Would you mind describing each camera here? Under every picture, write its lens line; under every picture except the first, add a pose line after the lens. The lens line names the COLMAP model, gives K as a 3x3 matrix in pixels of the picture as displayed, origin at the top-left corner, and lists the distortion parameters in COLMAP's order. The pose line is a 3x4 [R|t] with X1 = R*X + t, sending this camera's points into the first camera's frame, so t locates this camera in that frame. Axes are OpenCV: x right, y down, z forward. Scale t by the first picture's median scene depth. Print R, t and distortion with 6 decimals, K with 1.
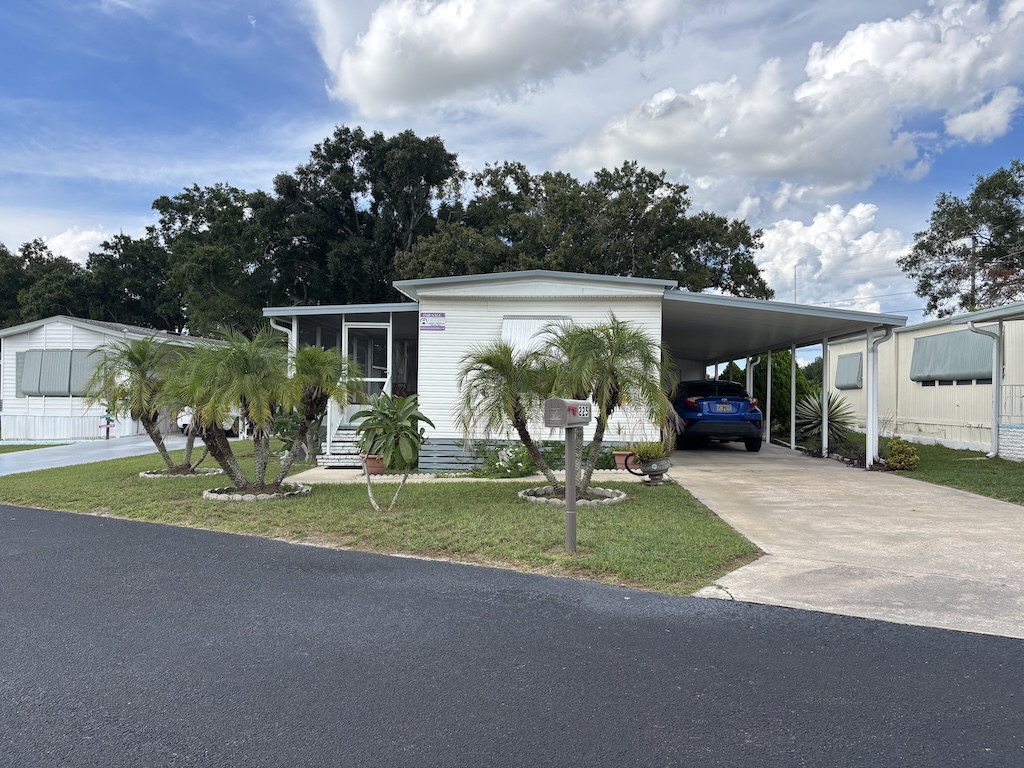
lens RADIAL K [[775.3, 0, 511.4], [0, 775.3, 389.2], [0, 0, 1]] dist [0.057758, -0.060383]
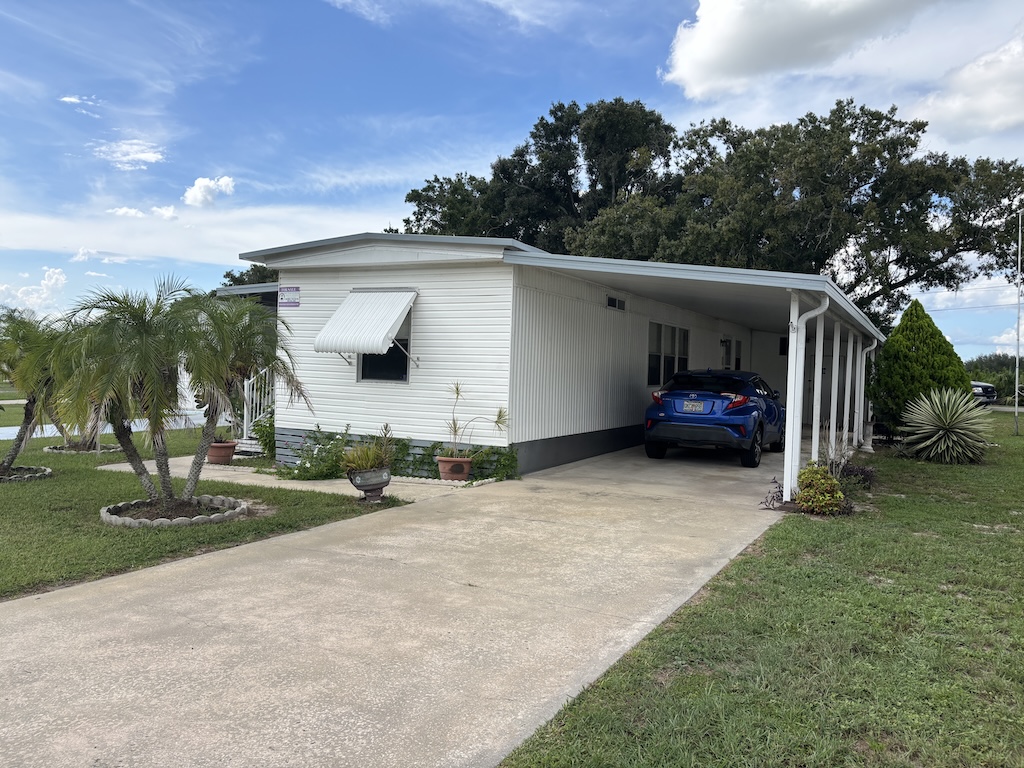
lens RADIAL K [[779.5, 0, 510.0], [0, 779.5, 380.7], [0, 0, 1]] dist [0.093068, -0.104708]
pose [[0.914839, 0.025719, -0.402998, 0.132892], [-0.021749, 0.999659, 0.014424, -0.002640], [0.403232, -0.004431, 0.915087, 0.074792]]
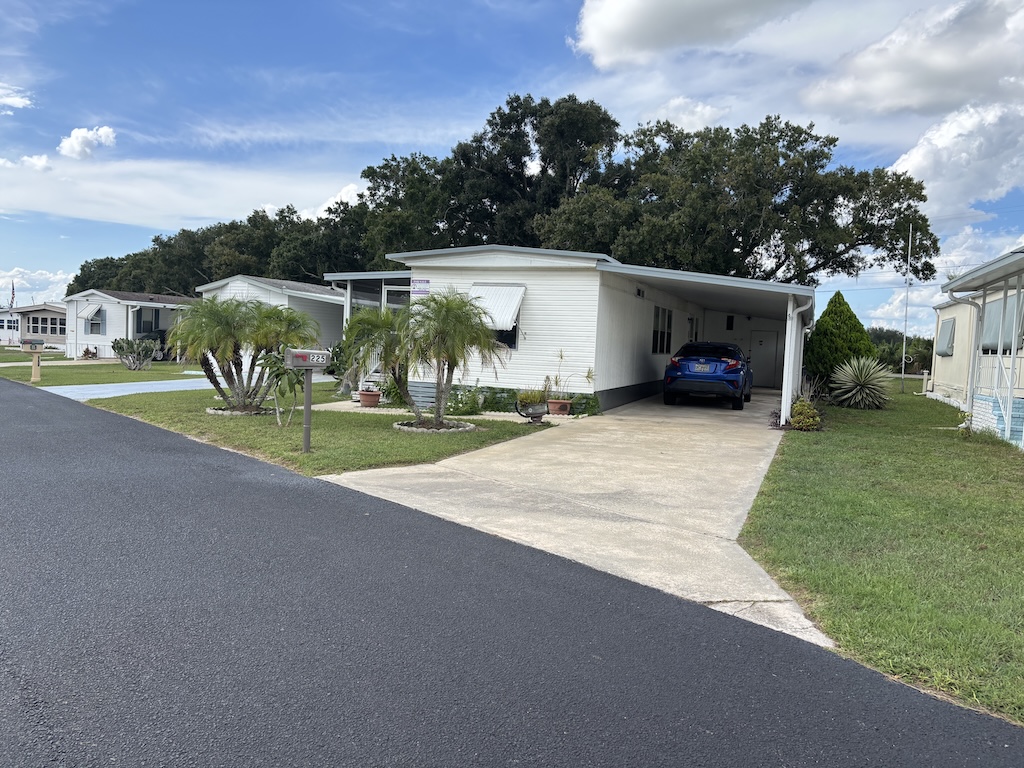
lens RADIAL K [[773.9, 0, 504.0], [0, 773.9, 385.6], [0, 0, 1]] dist [0.056526, -0.060156]
pose [[0.953099, 0.048078, -0.298814, 0.106981], [-0.031771, 0.997741, 0.059193, -0.002216], [0.300985, -0.046923, 0.952474, -0.036108]]
